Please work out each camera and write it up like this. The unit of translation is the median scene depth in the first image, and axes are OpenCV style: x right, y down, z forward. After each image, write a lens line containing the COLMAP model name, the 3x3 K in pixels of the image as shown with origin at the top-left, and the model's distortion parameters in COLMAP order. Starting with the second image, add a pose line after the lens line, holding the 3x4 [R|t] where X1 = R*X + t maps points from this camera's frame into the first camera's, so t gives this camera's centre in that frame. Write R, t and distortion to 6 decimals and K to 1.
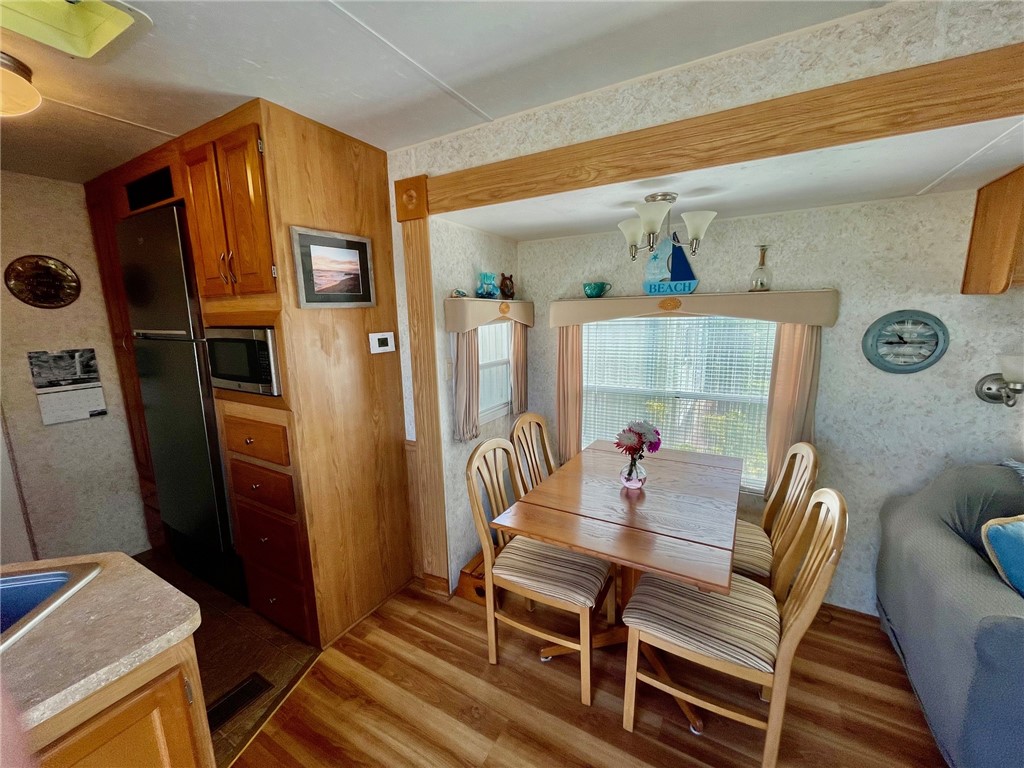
lens RADIAL K [[414.2, 0, 507.7], [0, 414.2, 388.0], [0, 0, 1]] dist [0.001813, 0.001335]
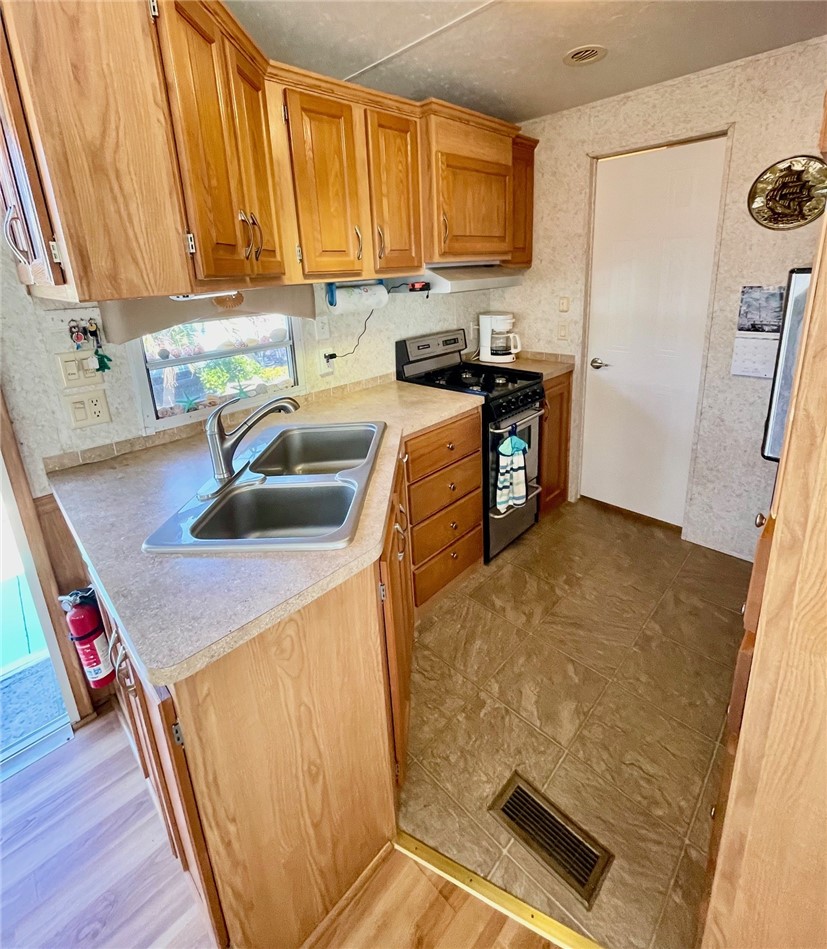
lens RADIAL K [[450.7, 0, 417.8], [0, 450.7, 384.7], [0, 0, 1]] dist [-0.004942, 0.002077]
pose [[-0.244982, 0.270087, -0.931148, -0.108866], [-0.121318, 0.944326, 0.305828, -0.109199], [0.961907, 0.187887, -0.198576, 0.662902]]
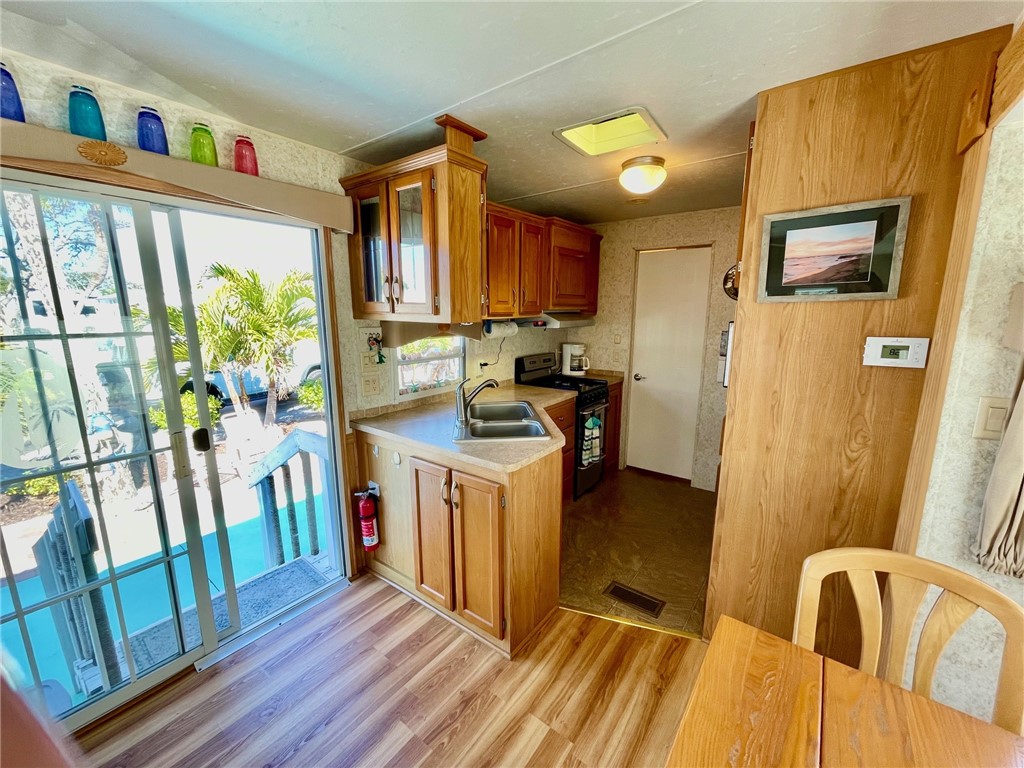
lens RADIAL K [[414.2, 0, 507.2], [0, 414.2, 388.2], [0, 0, 1]] dist [0.001813, 0.001335]
pose [[-0.125500, 0.203624, -0.970972, 0.456529], [-0.171543, 0.959515, 0.223394, -0.100765], [0.977150, 0.194599, -0.085488, 0.477578]]
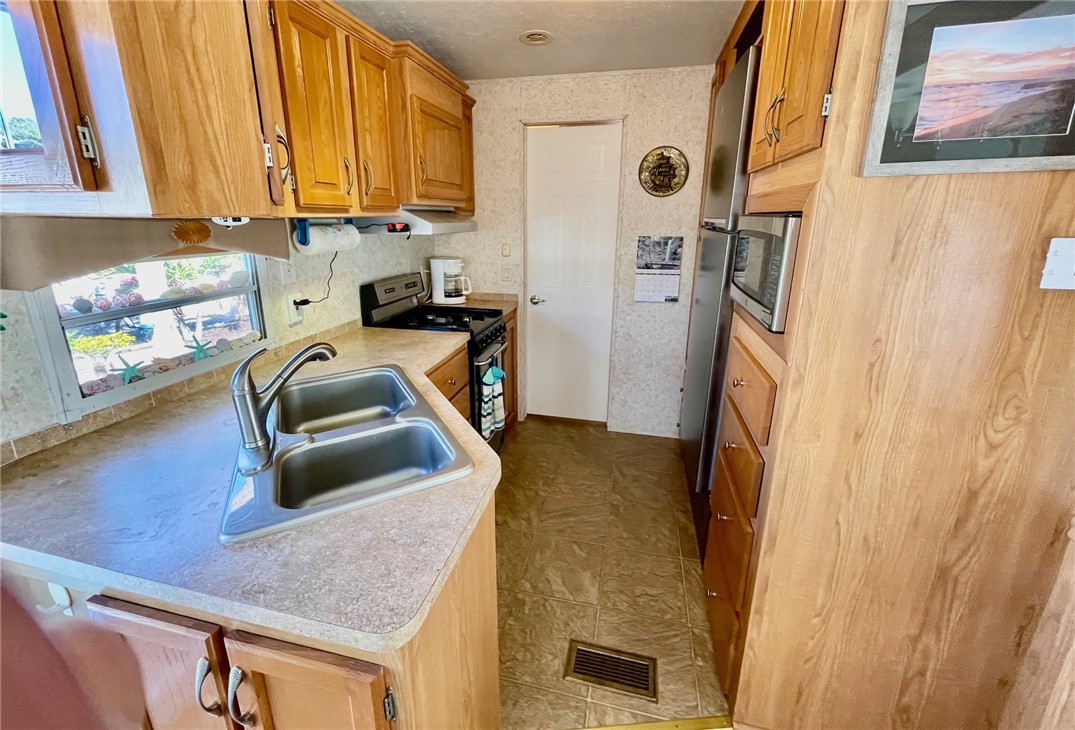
lens RADIAL K [[432.8, 0, 533.8], [0, 432.8, 331.6], [0, 0, 1]] dist [-0.001515, -0.000125]
pose [[0.291353, 0.262891, -0.919784, -0.075428], [-0.177095, 0.959700, 0.218203, -0.047835], [0.940080, 0.099316, 0.326168, 0.408051]]
